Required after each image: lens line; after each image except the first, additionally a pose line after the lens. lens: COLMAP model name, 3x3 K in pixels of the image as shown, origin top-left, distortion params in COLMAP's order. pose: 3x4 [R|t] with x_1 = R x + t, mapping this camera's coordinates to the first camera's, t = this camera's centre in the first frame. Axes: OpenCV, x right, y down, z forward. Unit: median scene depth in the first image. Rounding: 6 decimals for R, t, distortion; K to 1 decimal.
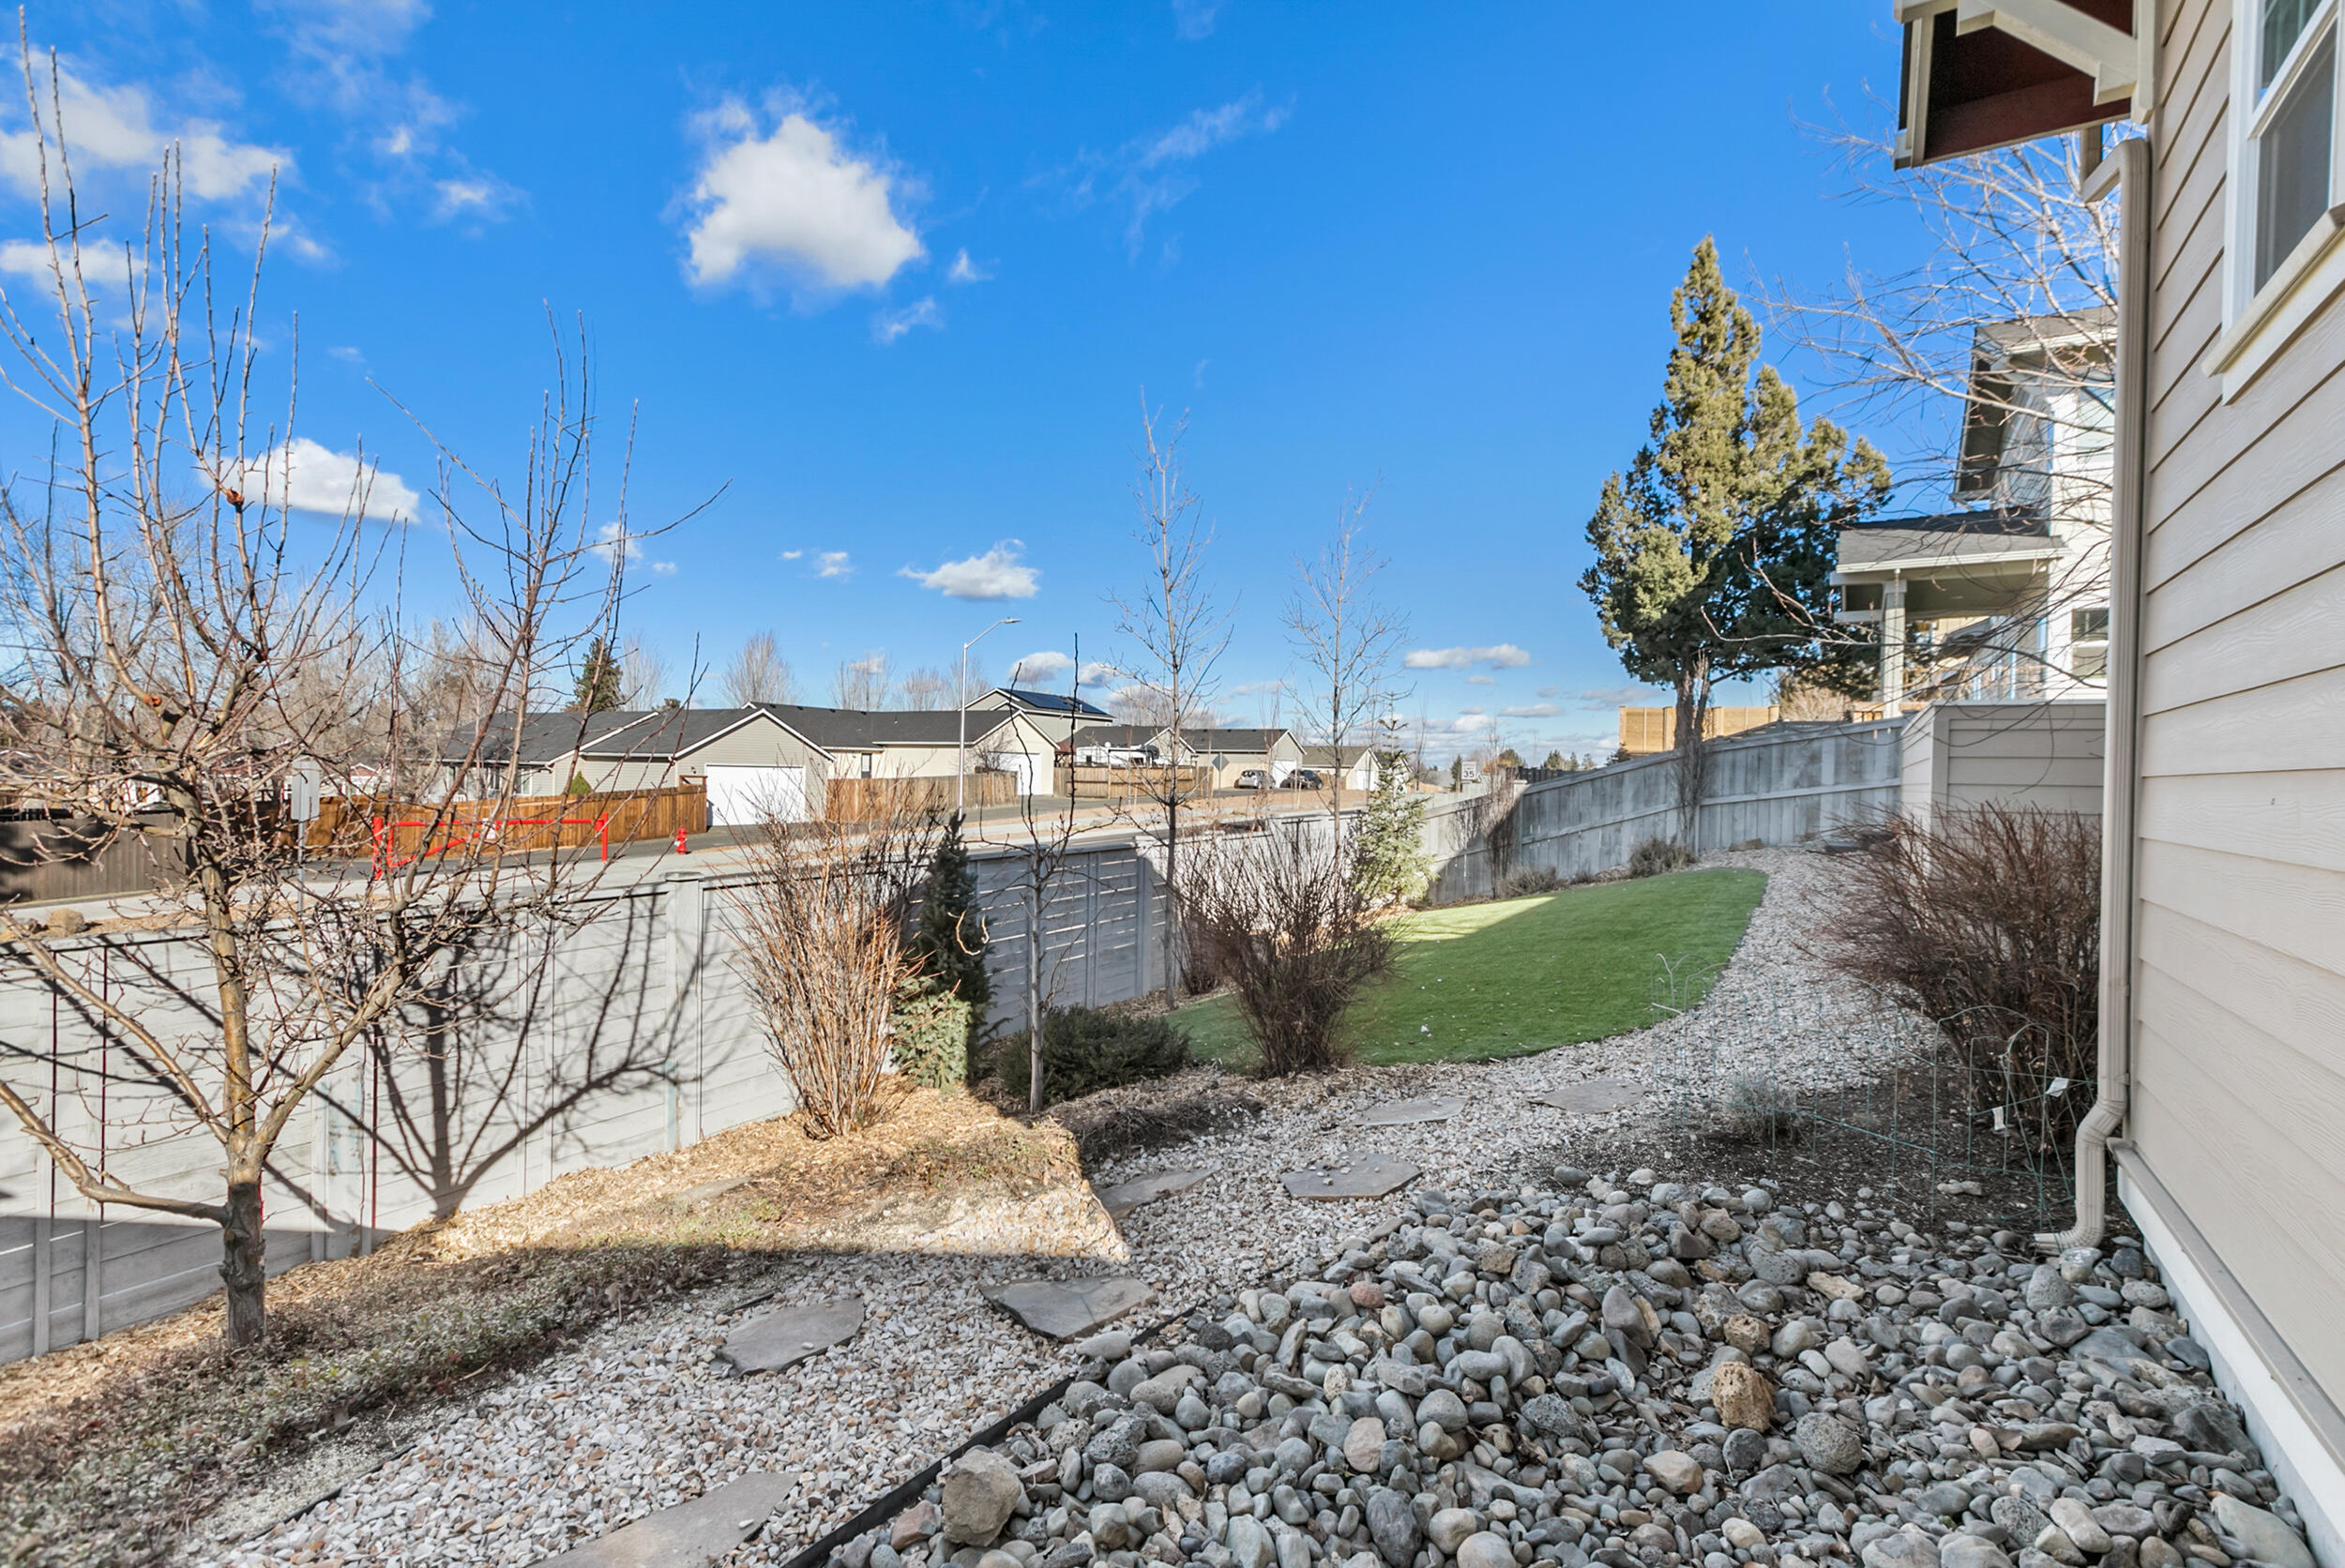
lens RADIAL K [[1060.0, 0, 1172.5], [0, 1060.0, 784.0], [0, 0, 1]] dist [0.000389, -0.007215]
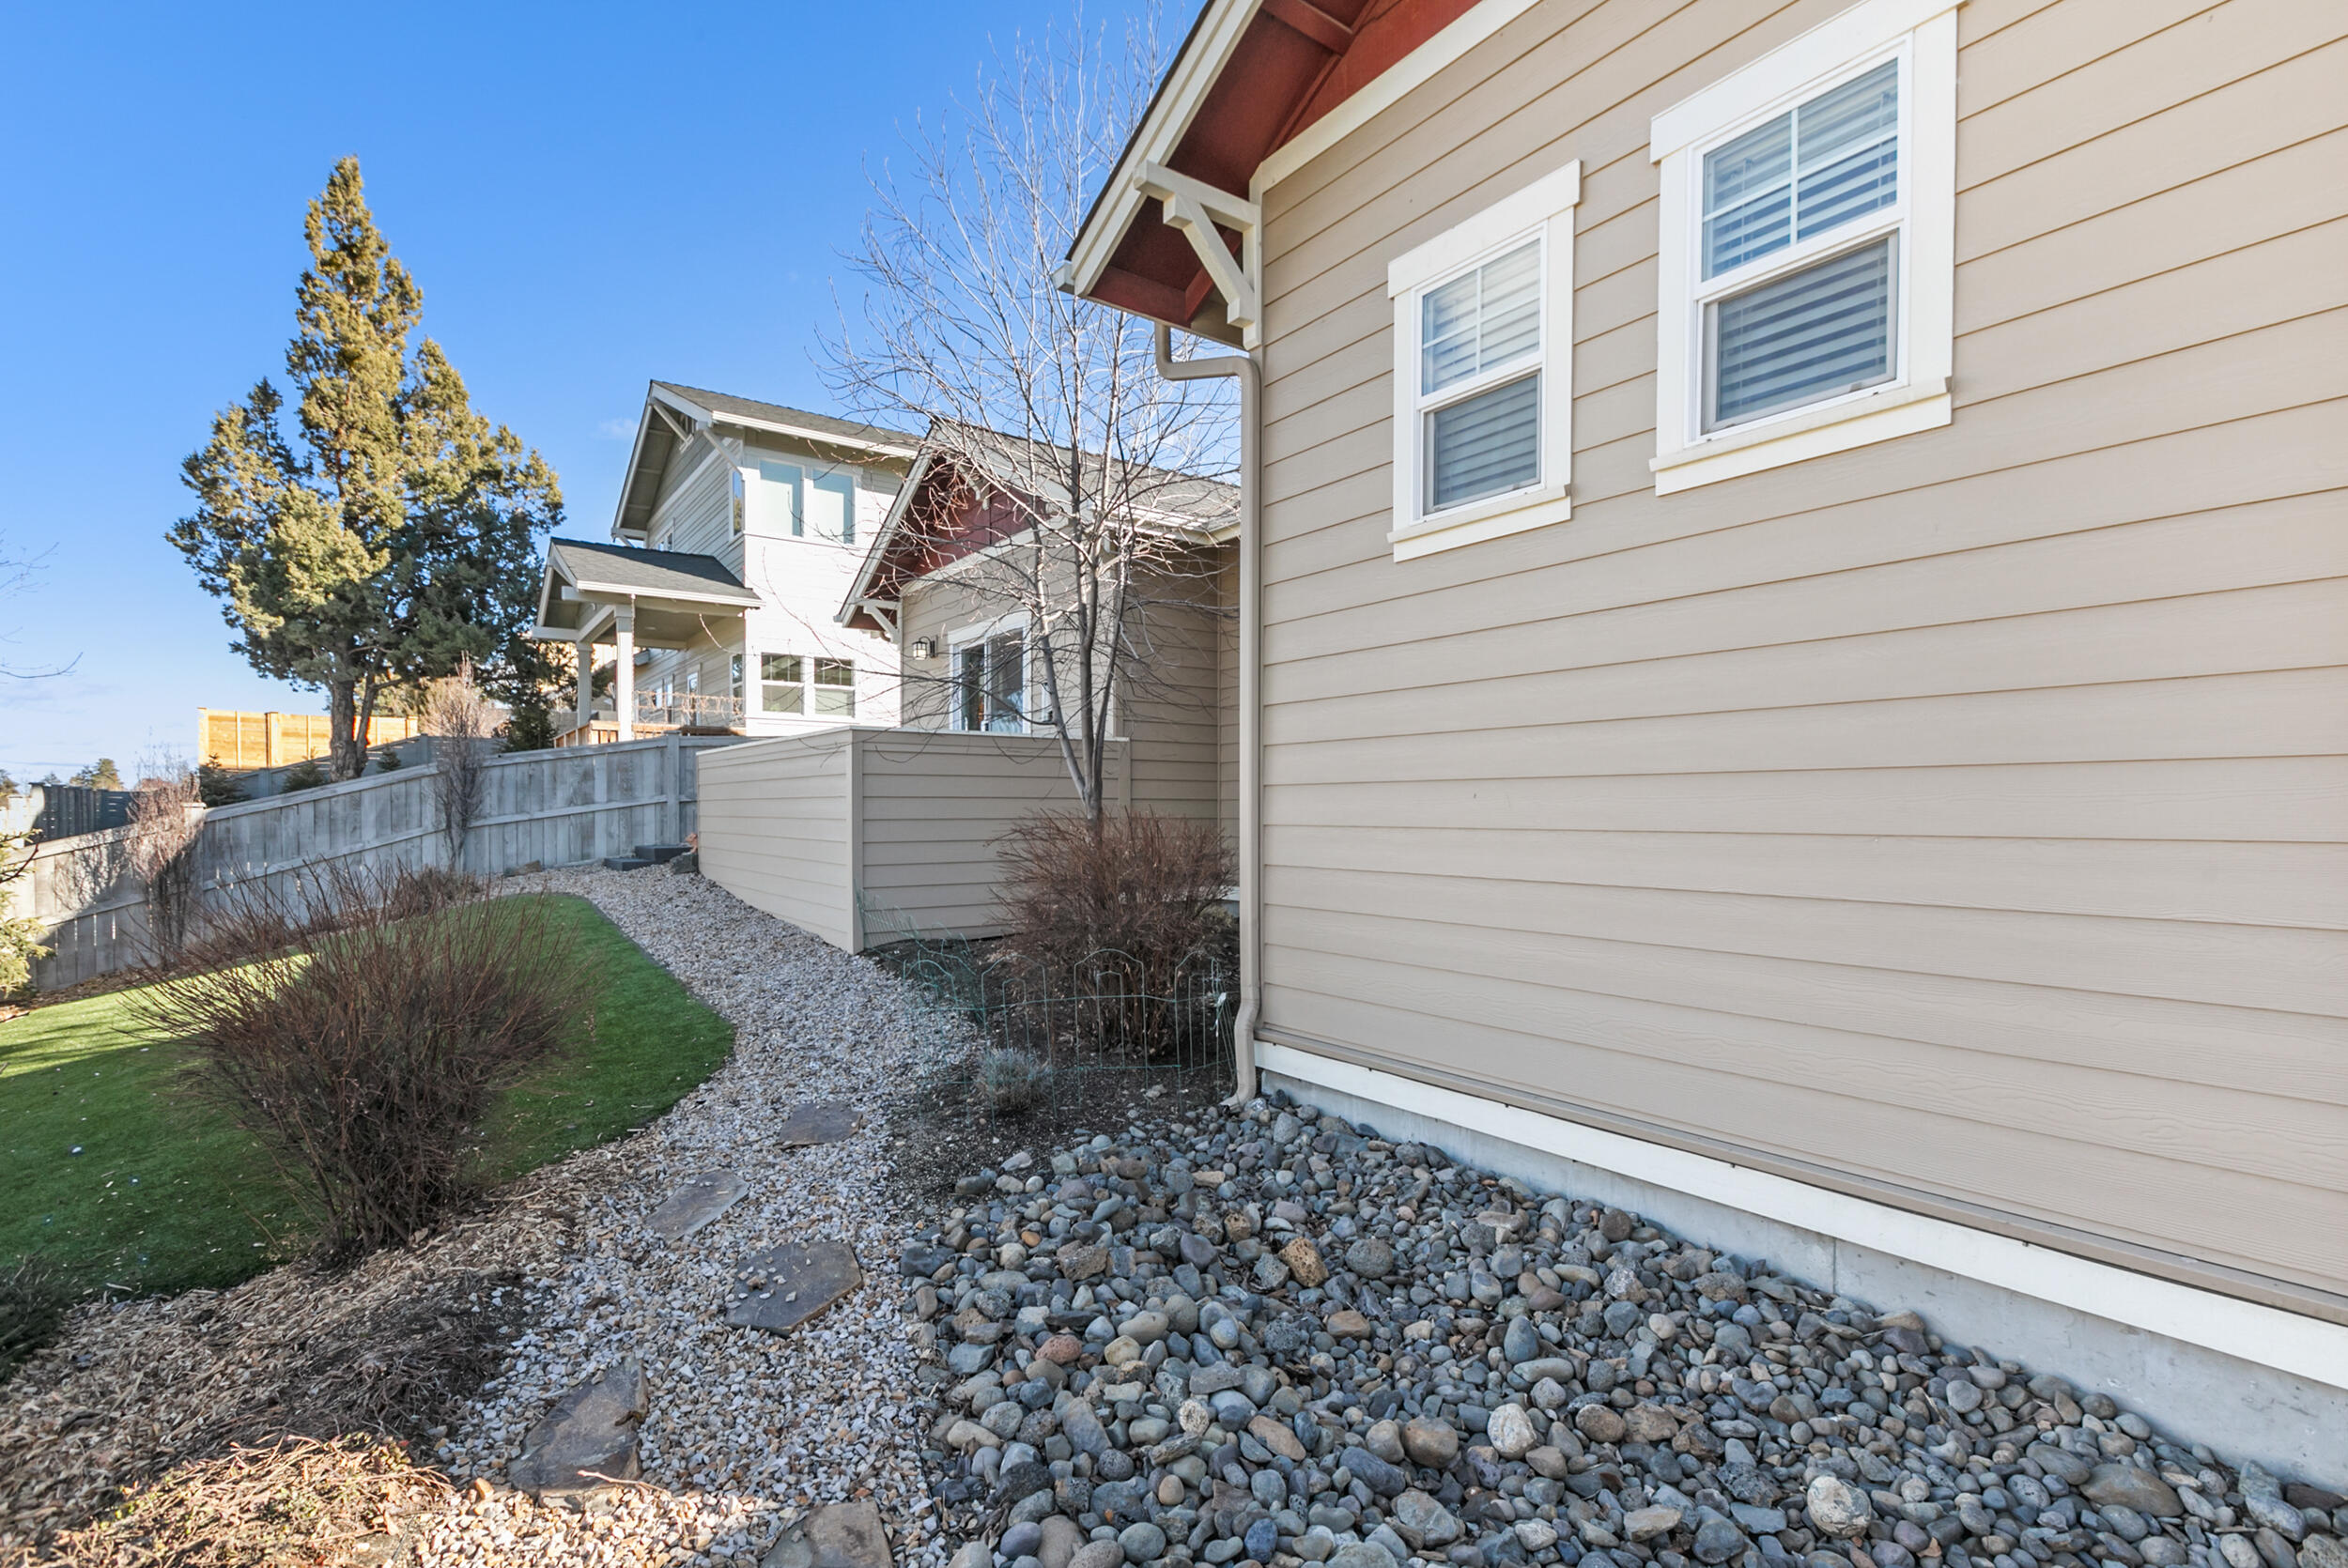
lens RADIAL K [[1095.1, 0, 1167.2], [0, 1095.1, 835.0], [0, 0, 1]] dist [0.001453, 0.000948]
pose [[0.376628, -0.041175, 0.925449, -0.085499], [0.015583, 0.999152, 0.038113, 0.000271], [-0.926233, 0.000067, 0.376951, 0.074186]]
